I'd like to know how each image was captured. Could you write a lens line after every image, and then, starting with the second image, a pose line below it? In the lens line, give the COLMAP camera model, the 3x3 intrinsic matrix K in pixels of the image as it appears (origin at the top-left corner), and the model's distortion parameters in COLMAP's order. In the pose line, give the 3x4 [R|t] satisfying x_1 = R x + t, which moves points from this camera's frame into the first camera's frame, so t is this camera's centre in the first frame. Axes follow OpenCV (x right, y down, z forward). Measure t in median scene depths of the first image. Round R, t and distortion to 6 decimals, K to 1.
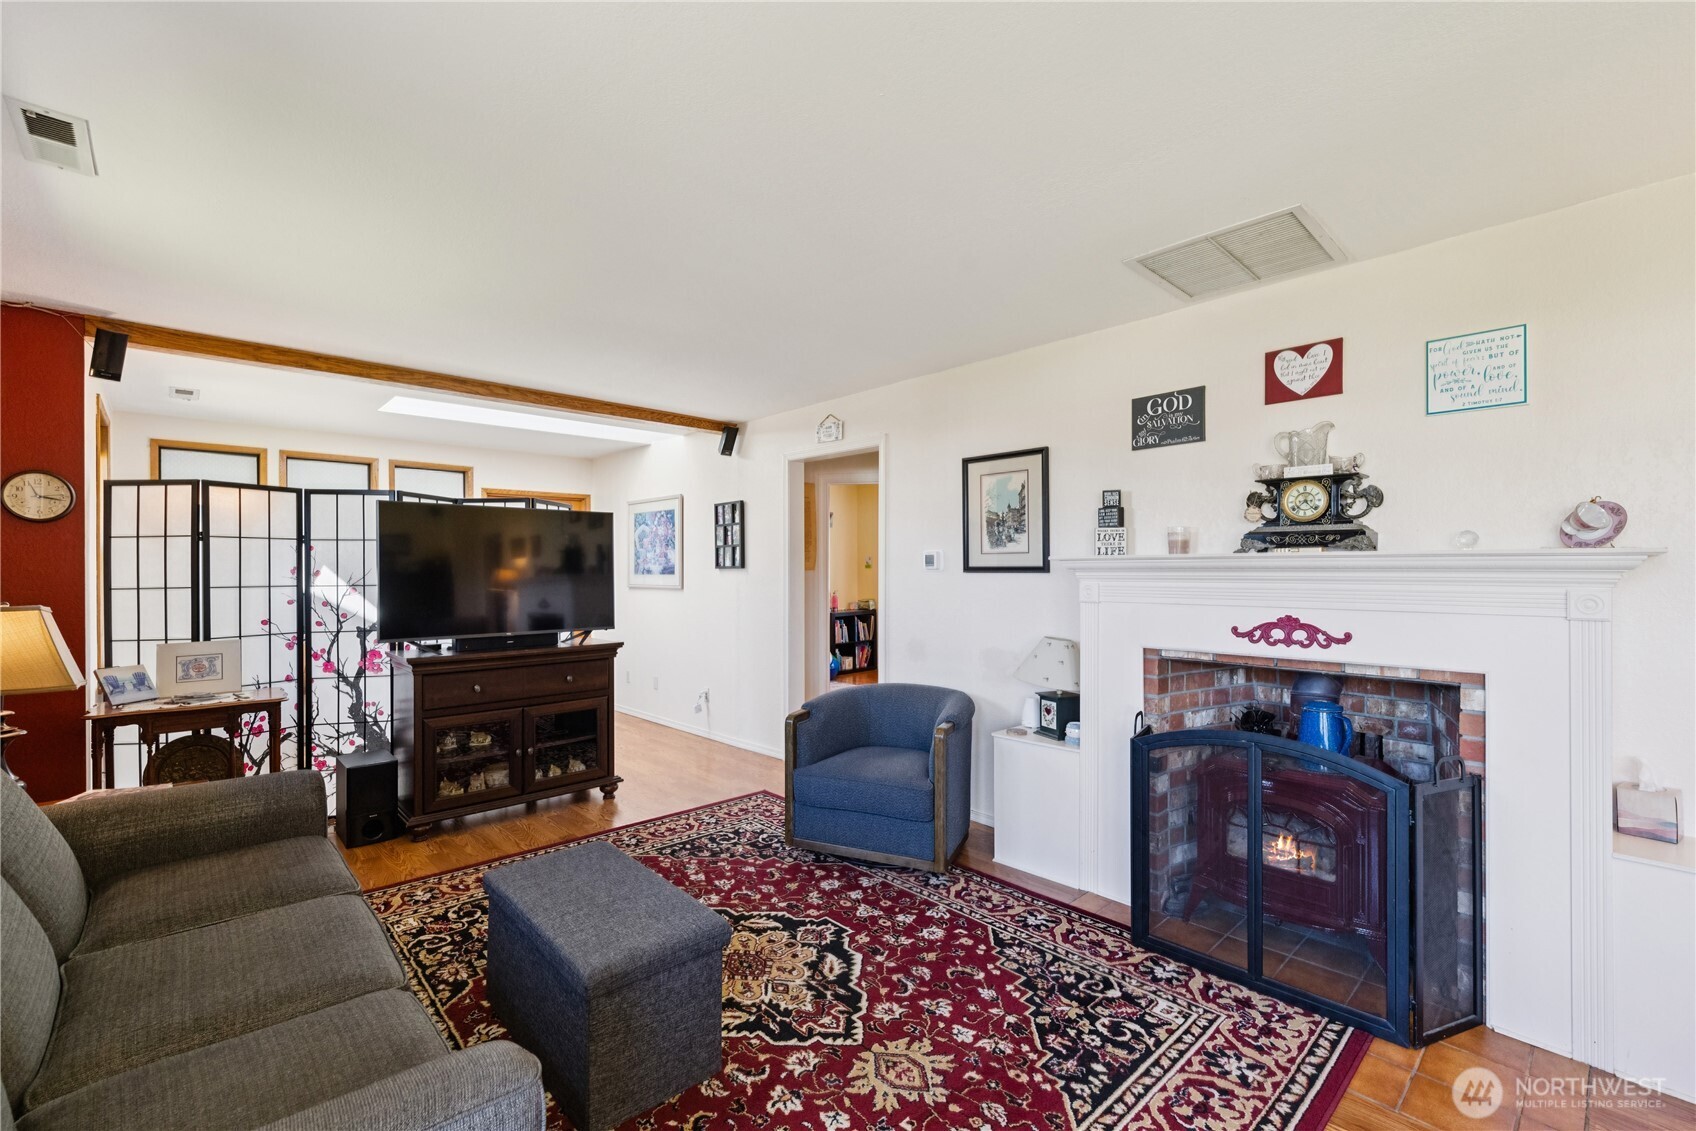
lens RADIAL K [[728.7, 0, 840.2], [0, 728.7, 567.1], [0, 0, 1]] dist [0.008213, -0.001918]
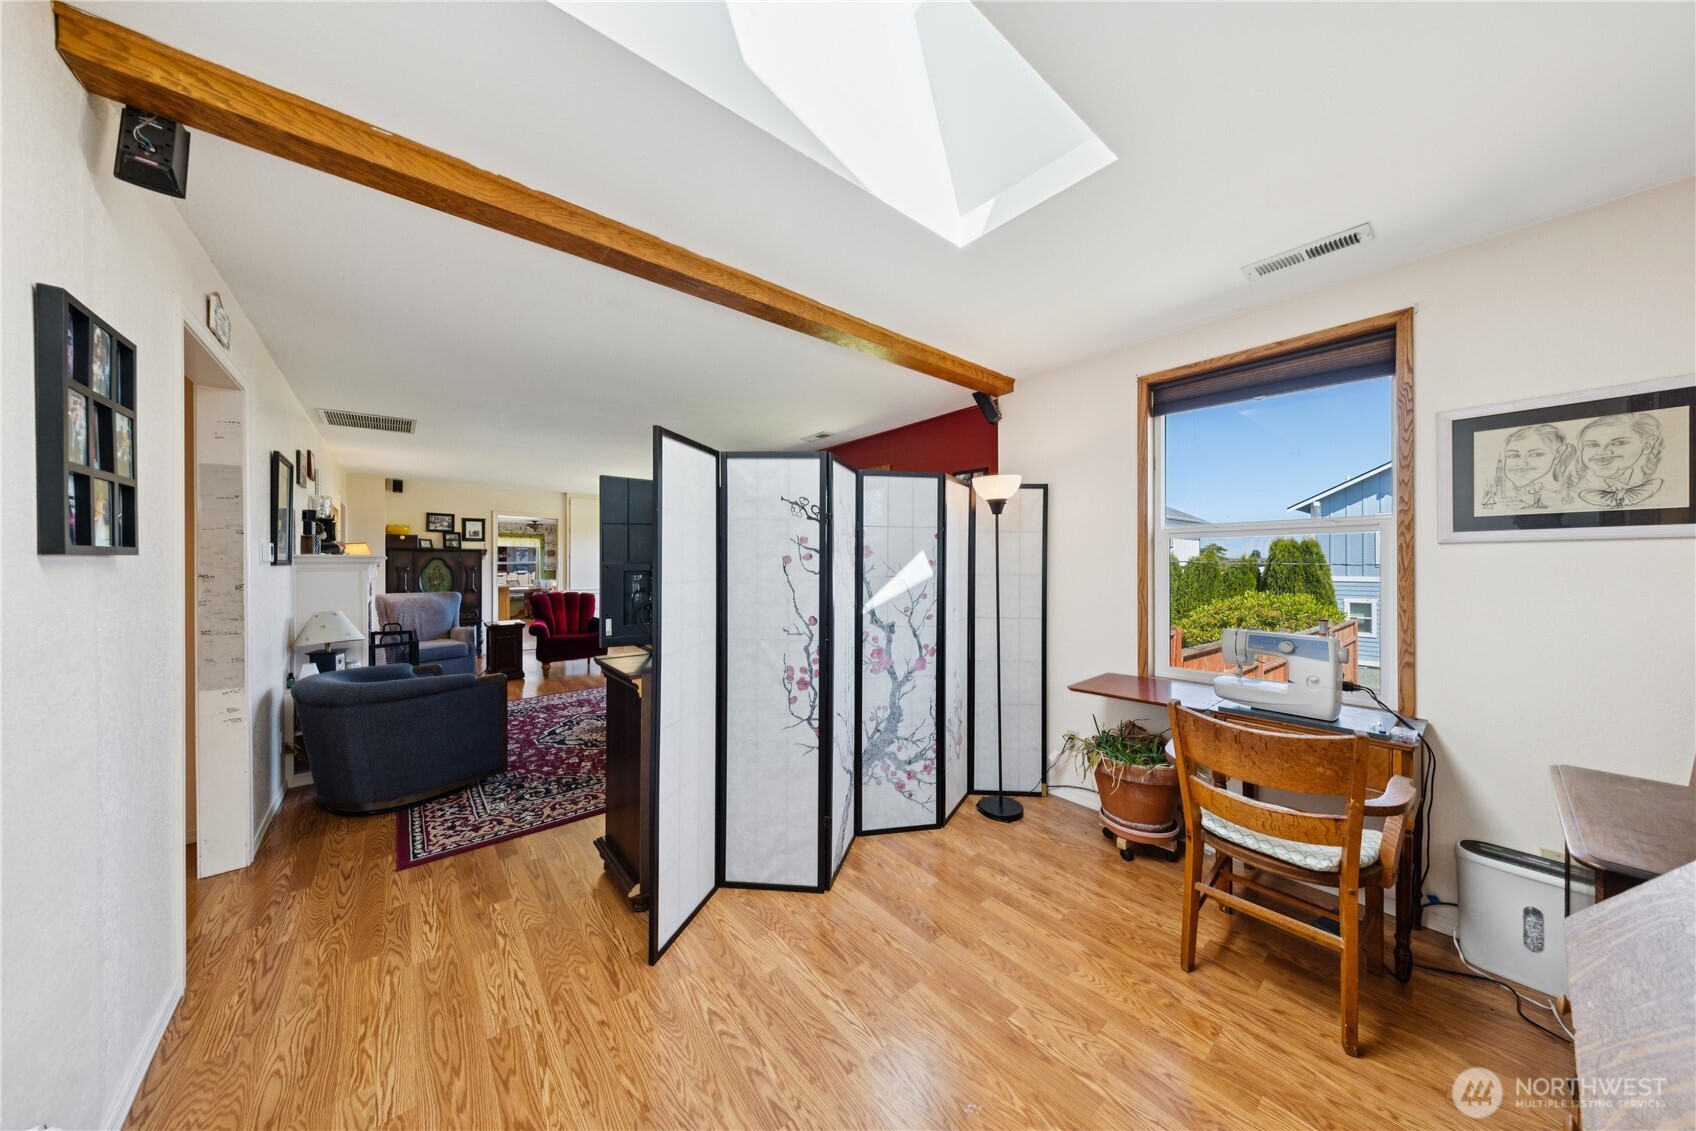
lens RADIAL K [[531.7, 0, 851.1], [0, 531.7, 566.6], [0, 0, 1]] dist [-0.000964, -0.000307]
pose [[-0.999118, 0.005674, 0.041617, -0.843990], [0.005841, 0.999975, 0.003895, 0.014523], [-0.041594, 0.004135, -0.999126, 2.212234]]
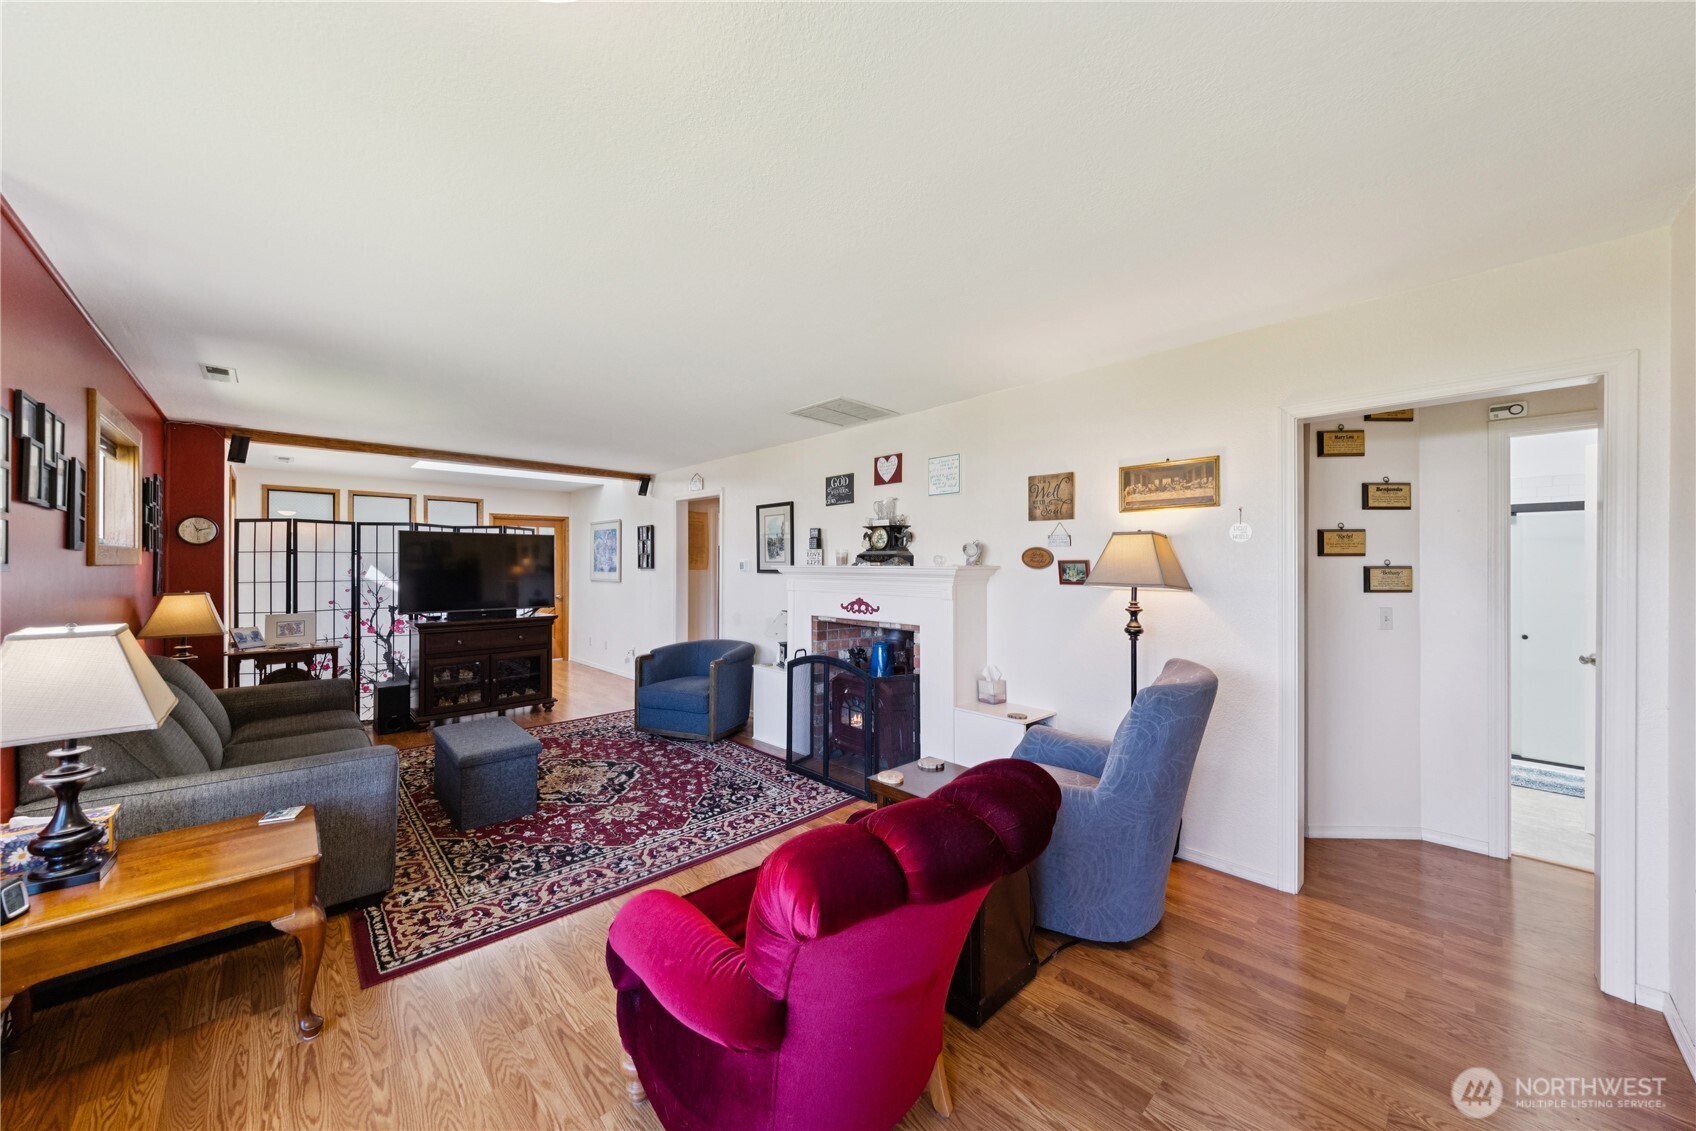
lens RADIAL K [[590.7, 0, 848.1], [0, 590.7, 556.5], [0, 0, 1]] dist [0.002900, -0.001204]
pose [[0.999634, 0.002141, 0.026966, 0.451469], [-0.001915, 0.999963, -0.008377, -0.026087], [-0.026982, 0.008322, 0.999601, -0.484118]]
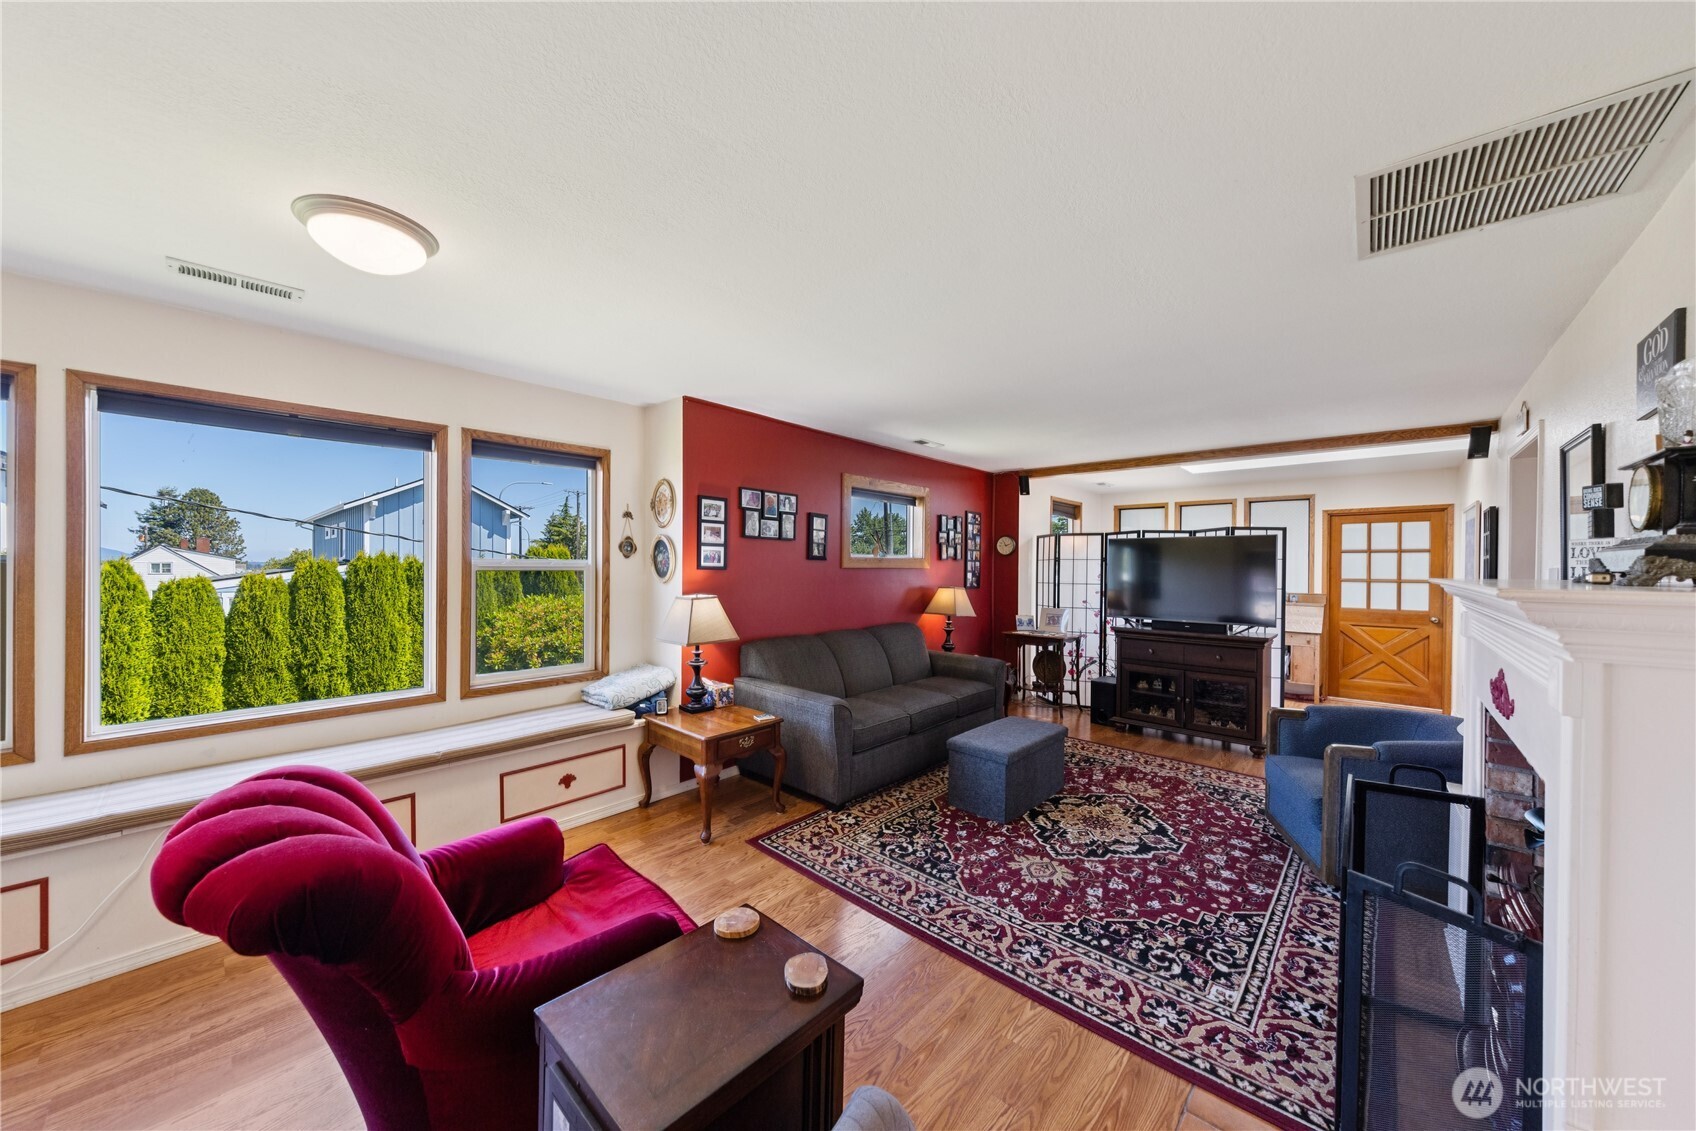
lens RADIAL K [[590.7, 0, 839.1], [0, 590.7, 565.5], [0, 0, 1]] dist [0.002900, -0.001204]
pose [[0.082285, 0.002287, -0.996606, 0.951098], [-0.006419, 0.999978, 0.001764, -0.027308], [0.996588, 0.006253, 0.082298, 0.256395]]
